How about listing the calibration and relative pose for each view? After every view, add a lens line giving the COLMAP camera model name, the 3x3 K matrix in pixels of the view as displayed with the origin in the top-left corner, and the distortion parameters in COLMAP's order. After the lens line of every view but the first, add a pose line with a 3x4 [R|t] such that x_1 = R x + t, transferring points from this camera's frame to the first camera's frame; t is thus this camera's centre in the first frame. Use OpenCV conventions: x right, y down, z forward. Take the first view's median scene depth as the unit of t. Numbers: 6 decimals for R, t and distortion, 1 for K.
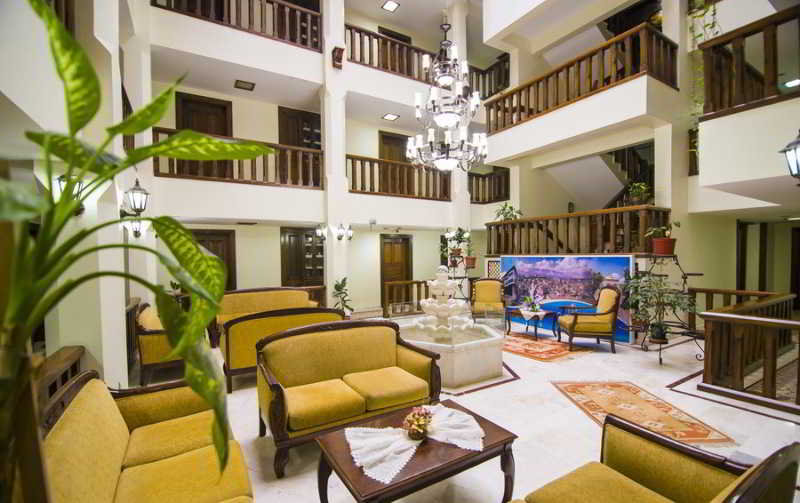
lens RADIAL K [[360.9, 0, 400.0], [0, 360.9, 251.5], [0, 0, 1]] dist [-0.000204, 0.000010]
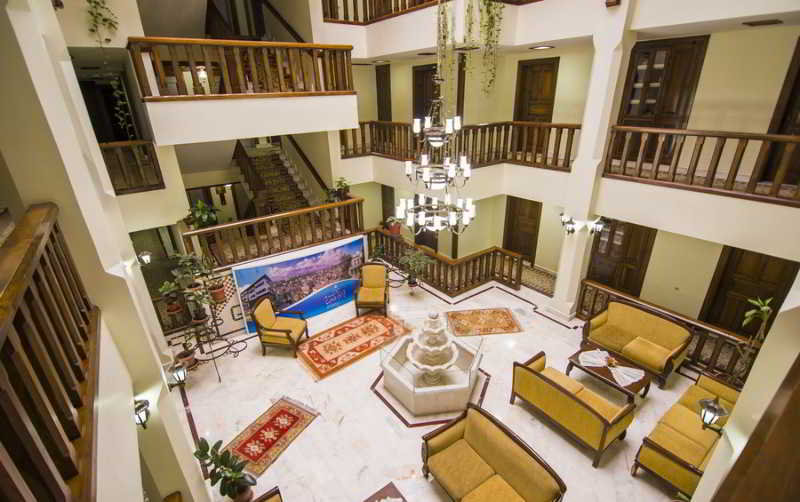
lens RADIAL K [[360.9, 0, 400.0], [0, 360.9, 251.0], [0, 0, 1]] dist [-0.000204, 0.000010]
pose [[-0.095248, -0.377775, 0.920985, -0.578134], [0.008461, 0.924851, 0.380236, -0.392380], [-0.995418, 0.044009, -0.084894, 0.816543]]
